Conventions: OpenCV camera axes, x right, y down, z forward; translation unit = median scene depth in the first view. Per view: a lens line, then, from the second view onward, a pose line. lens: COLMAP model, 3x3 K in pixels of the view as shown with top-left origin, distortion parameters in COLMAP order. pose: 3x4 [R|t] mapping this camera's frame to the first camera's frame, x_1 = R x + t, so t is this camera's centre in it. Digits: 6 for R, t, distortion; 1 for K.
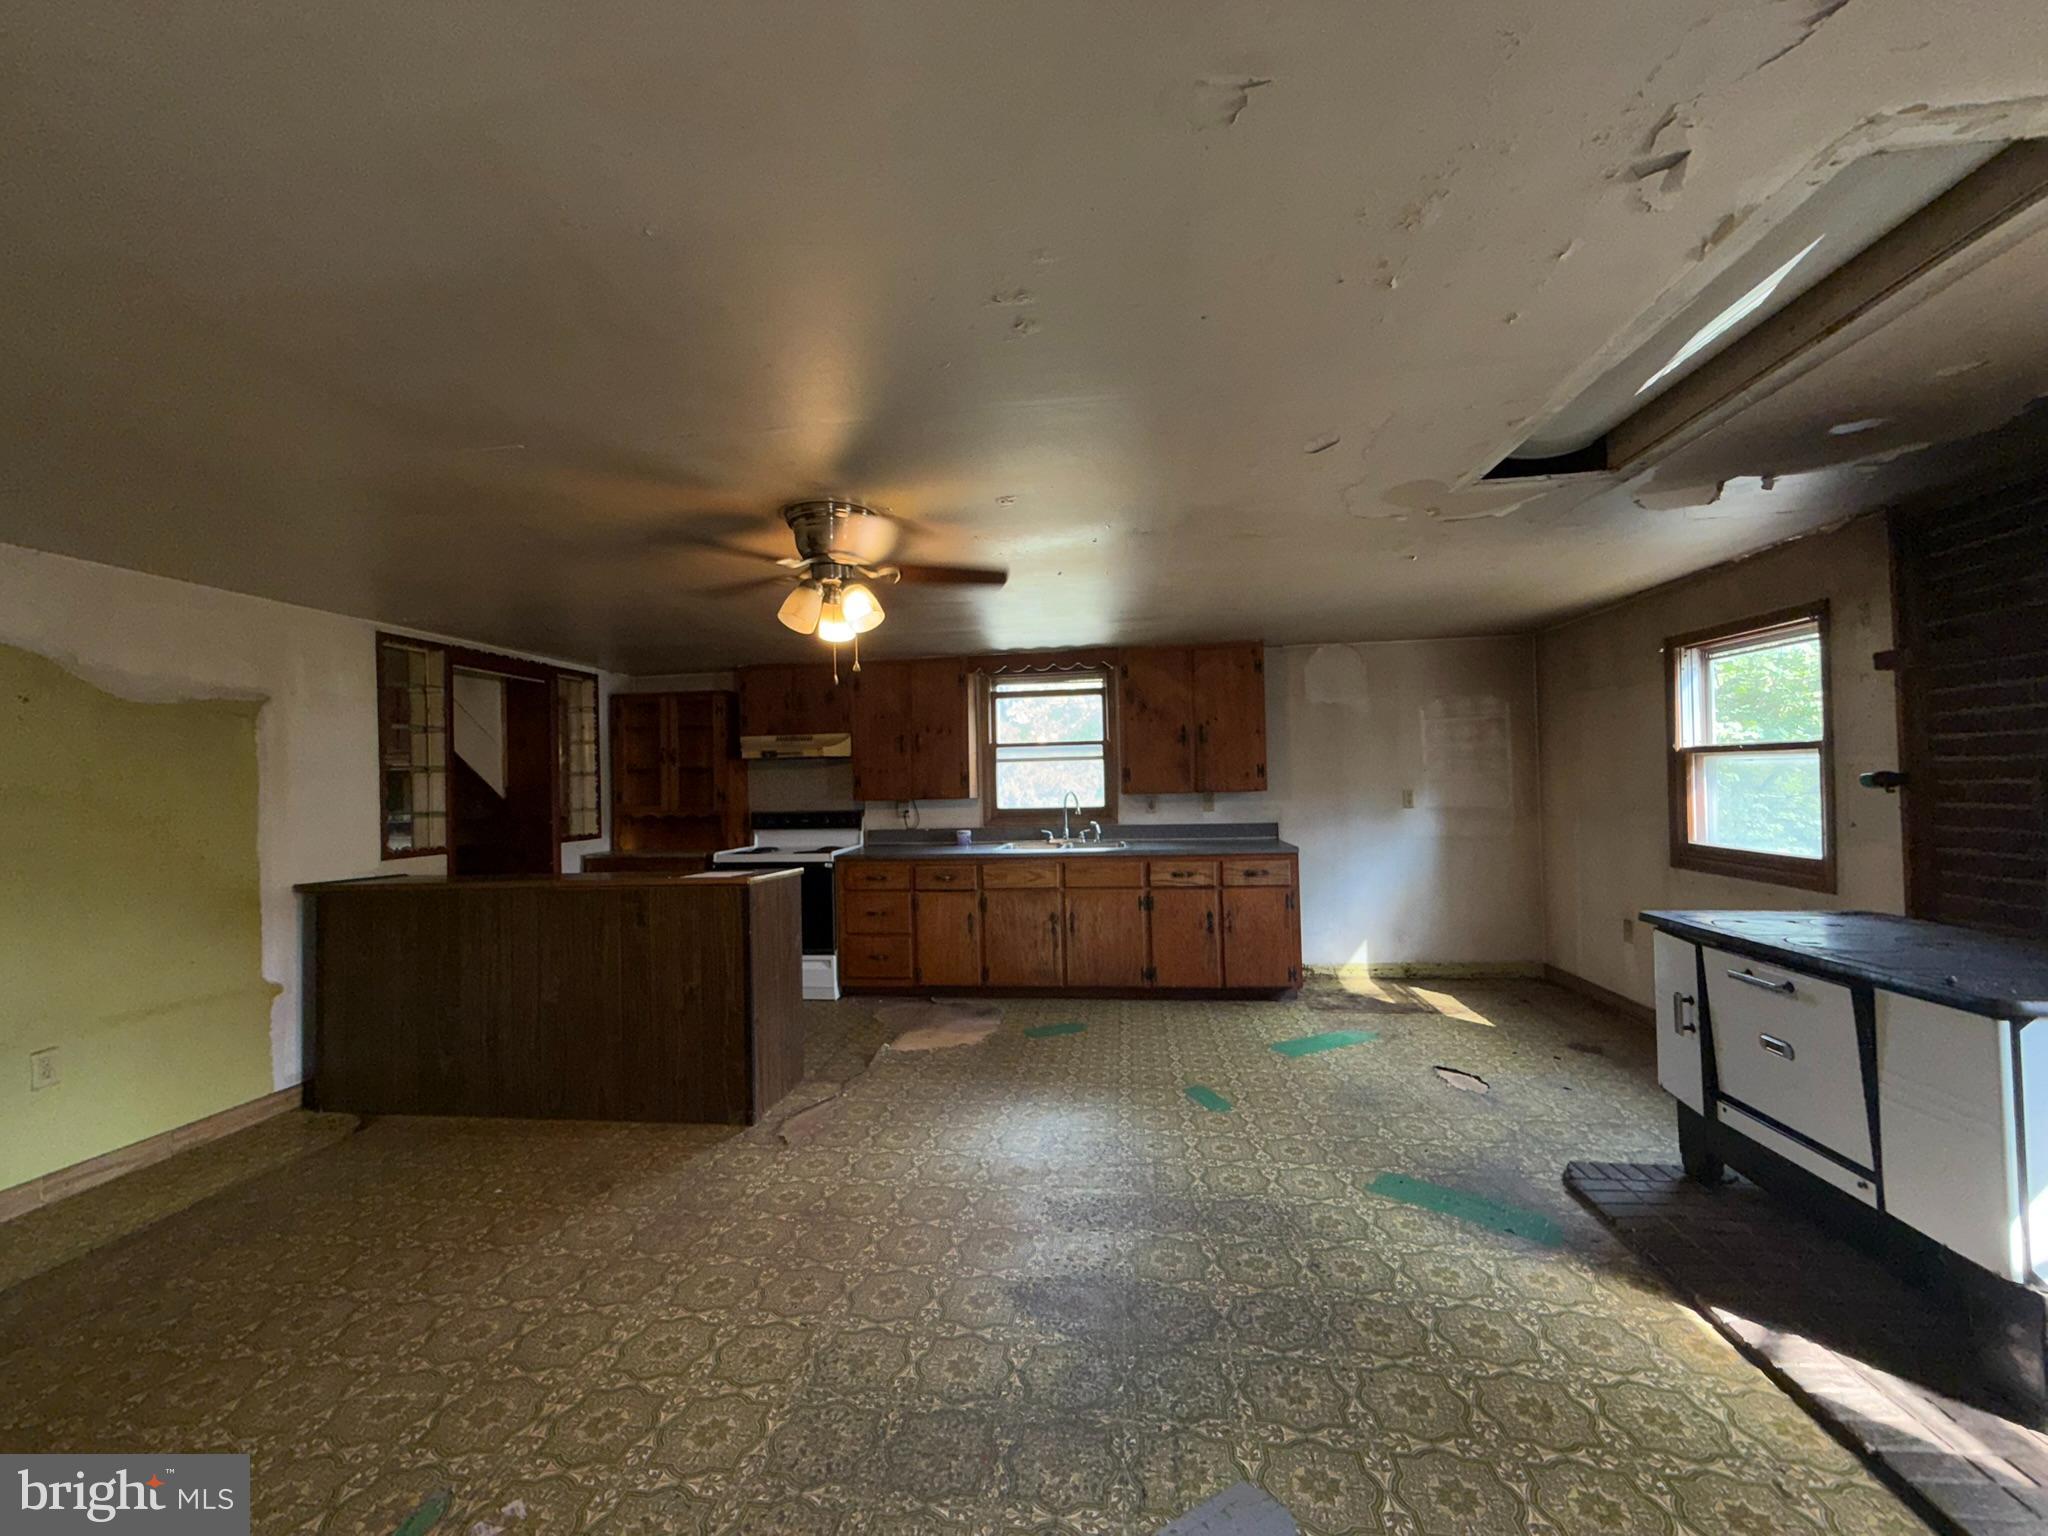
lens RADIAL K [[818.6, 0, 1014.8], [0, 818.6, 770.3], [0, 0, 1]] dist [-0.000383, -0.000153]
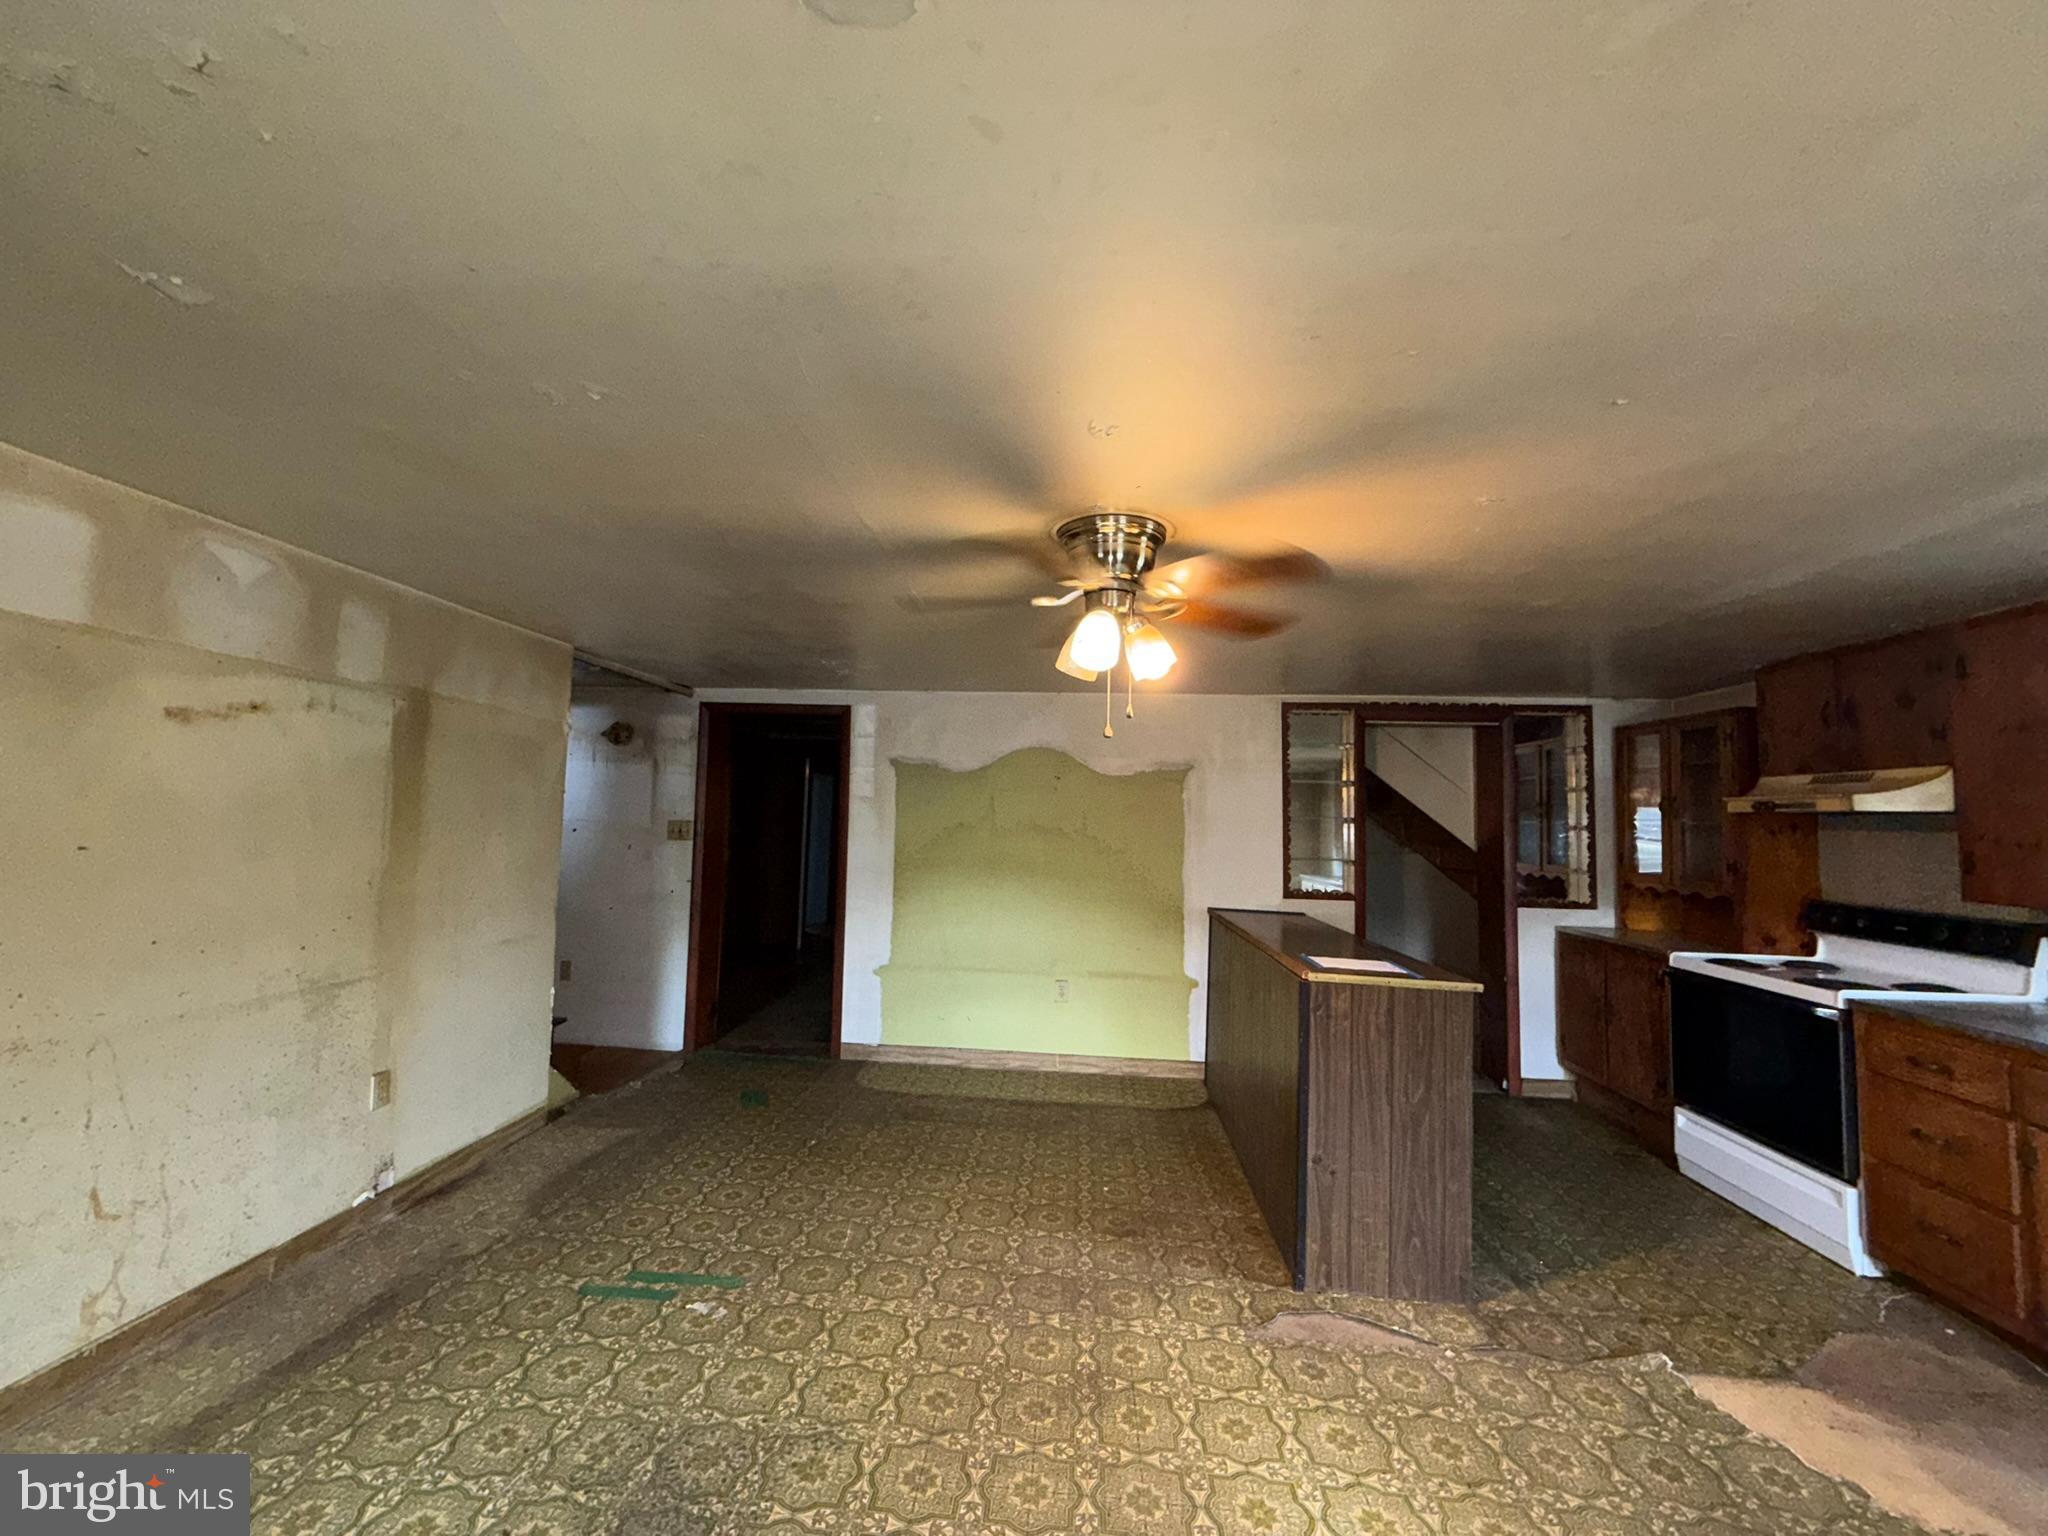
lens RADIAL K [[818.6, 0, 1015.8], [0, 818.6, 763.7], [0, 0, 1]] dist [-0.000383, -0.000153]
pose [[0.053308, -0.043075, -0.997649, 0.376299], [-0.010897, 0.998985, -0.043715, -0.025601], [0.998519, 0.013202, 0.052784, 0.550674]]
